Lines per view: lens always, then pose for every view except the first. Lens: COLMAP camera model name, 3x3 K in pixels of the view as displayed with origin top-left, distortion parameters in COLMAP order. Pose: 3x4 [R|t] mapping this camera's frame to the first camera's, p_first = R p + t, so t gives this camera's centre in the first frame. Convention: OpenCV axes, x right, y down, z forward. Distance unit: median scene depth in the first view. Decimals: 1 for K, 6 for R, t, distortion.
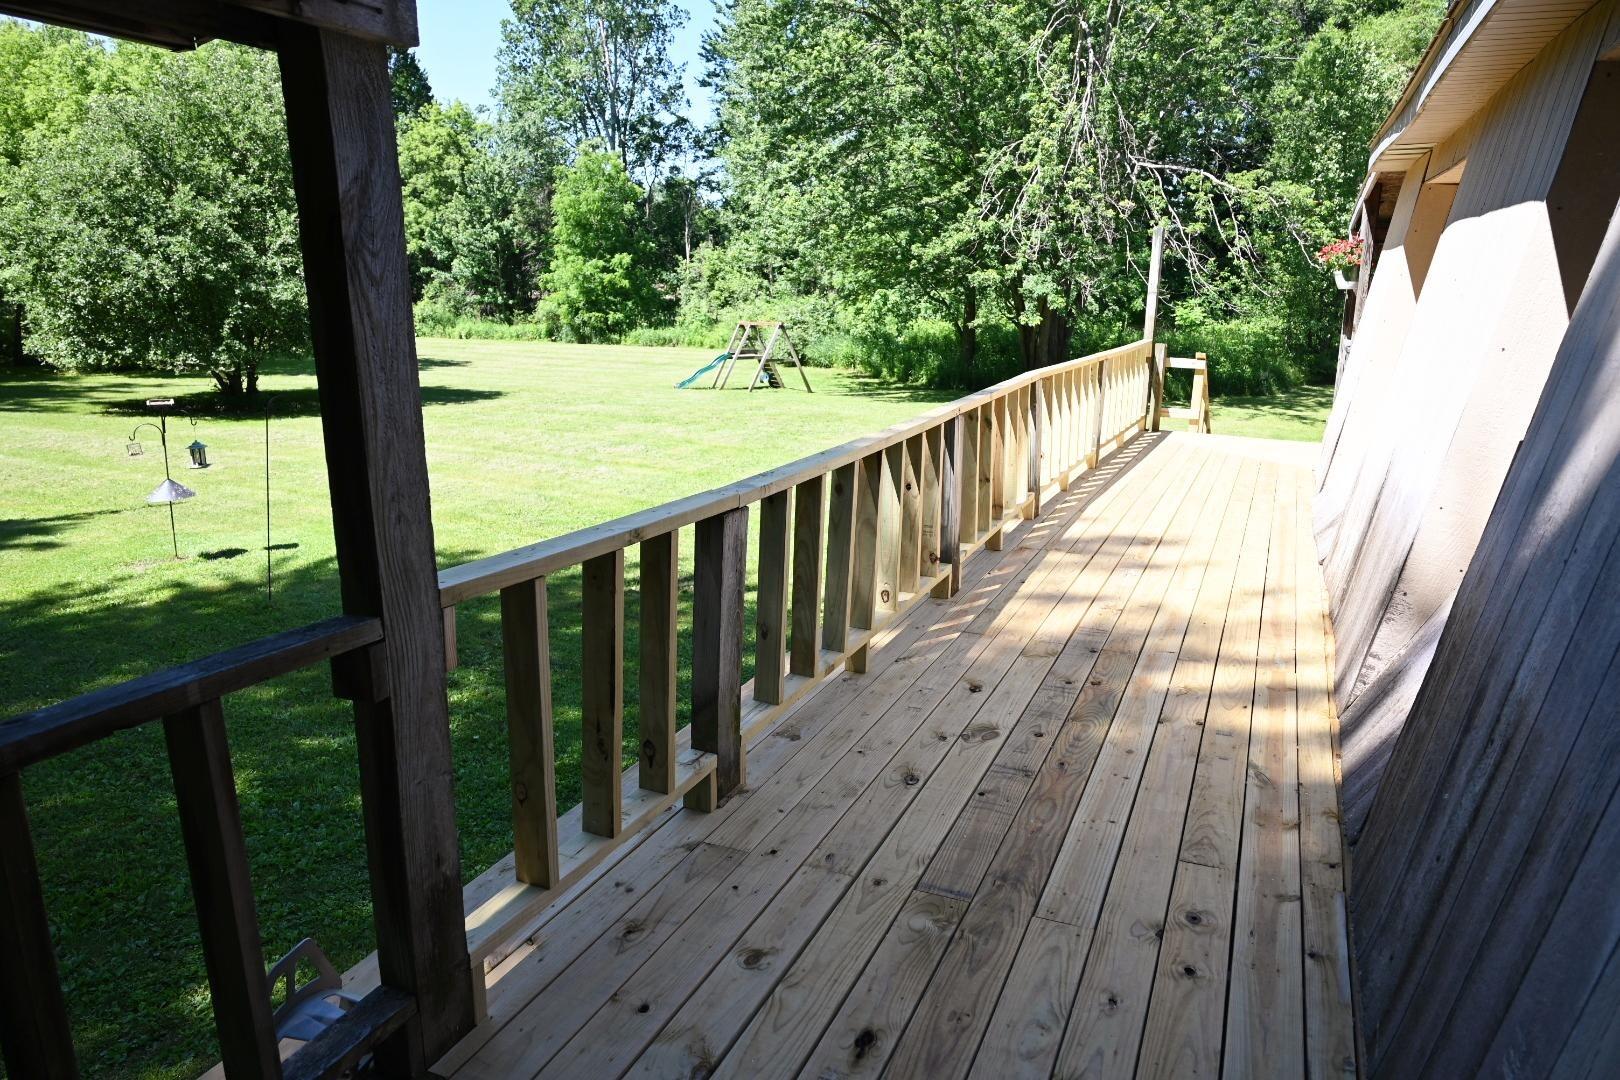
lens RADIAL K [[1095.0, 0, 815.2], [0, 1095.0, 545.5], [0, 0, 1]] dist [-0.002752, 0.002262]
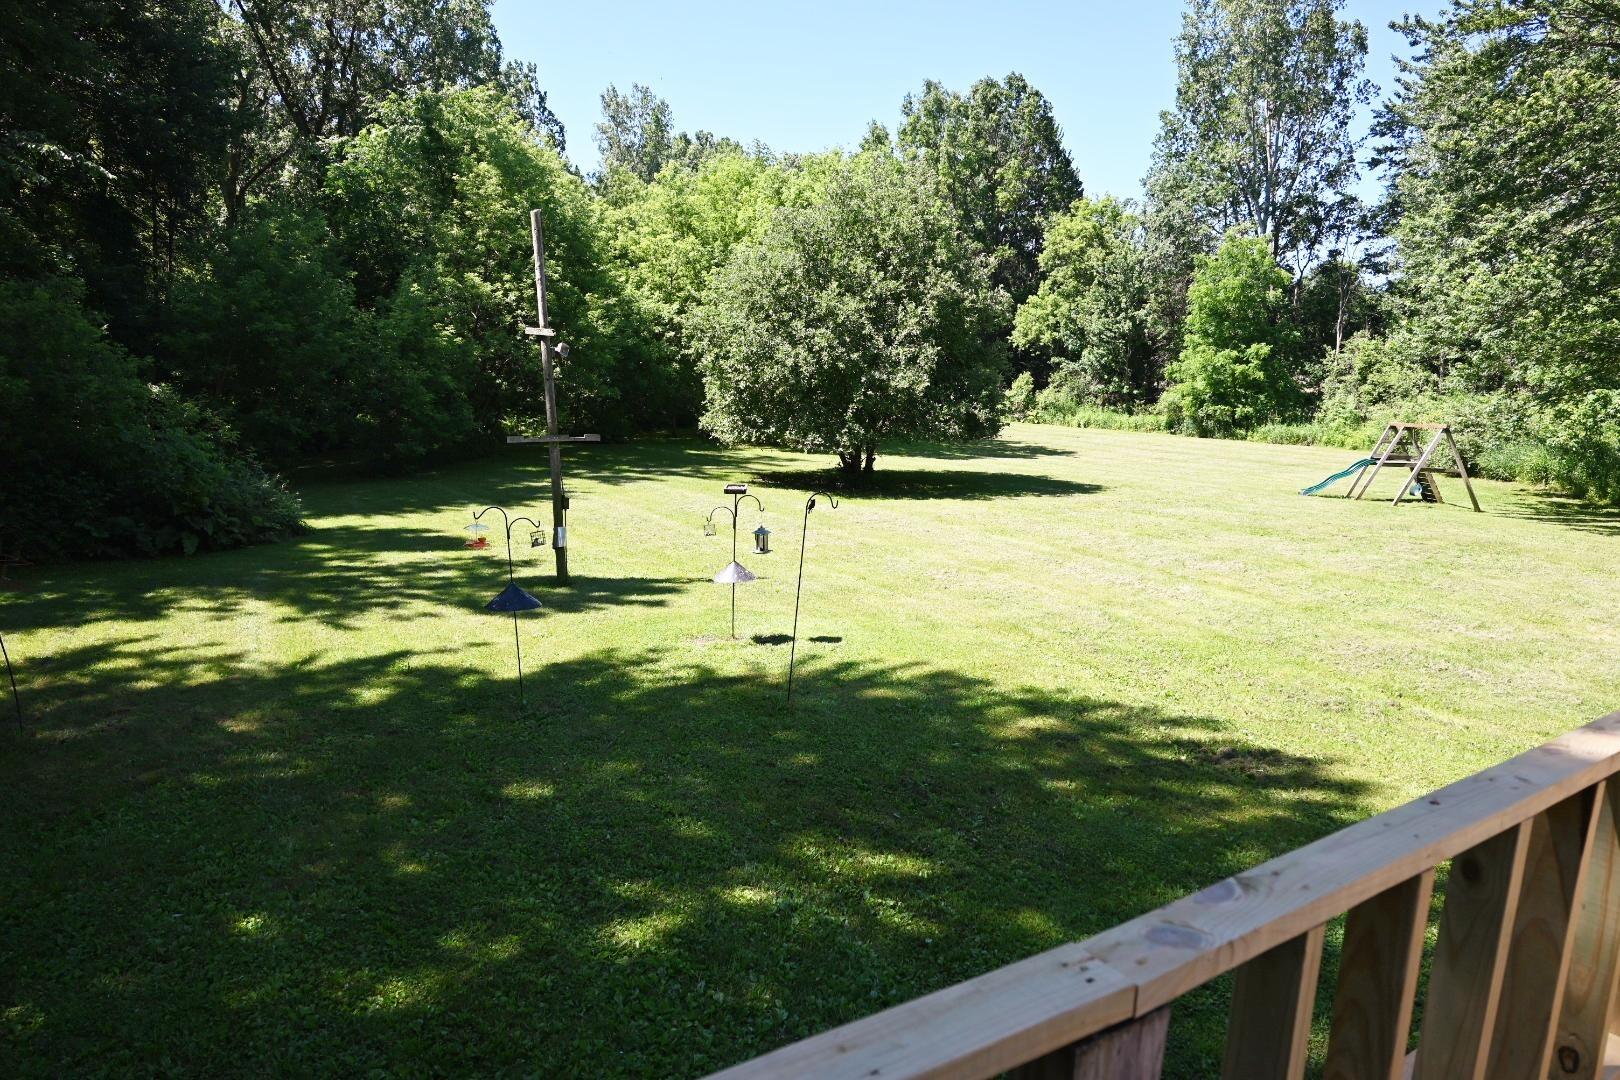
lens RADIAL K [[1095.0, 0, 812.0], [0, 1095.0, 549.6], [0, 0, 1]] dist [-0.002752, 0.002262]
pose [[0.848395, 0.097218, -0.520360, 0.001508], [-0.135501, 0.990125, -0.035938, -0.015083], [0.511728, 0.100999, 0.853190, 0.054119]]
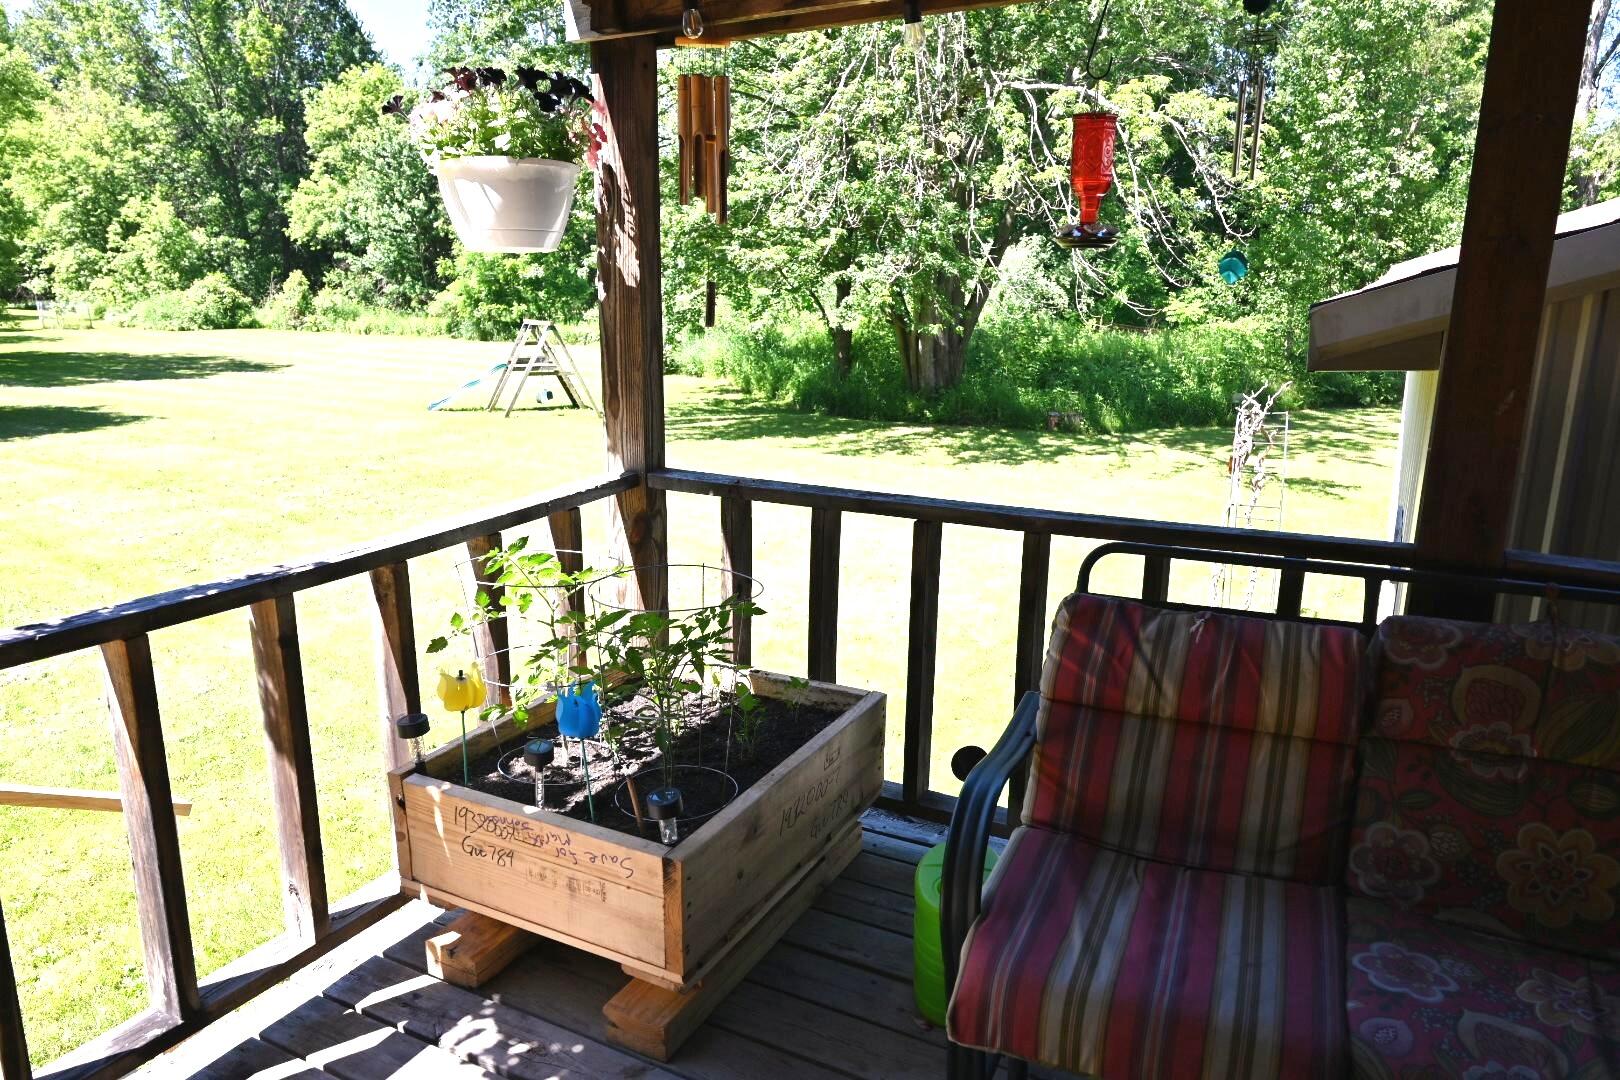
lens RADIAL K [[1095.0, 0, 816.9], [0, 1095.0, 544.9], [0, 0, 1]] dist [-0.002752, 0.002262]
pose [[0.996936, 0.019102, -0.075858, 0.188703], [-0.018461, 0.999788, 0.009144, -0.060390], [0.076017, -0.007715, 0.997077, 0.265328]]
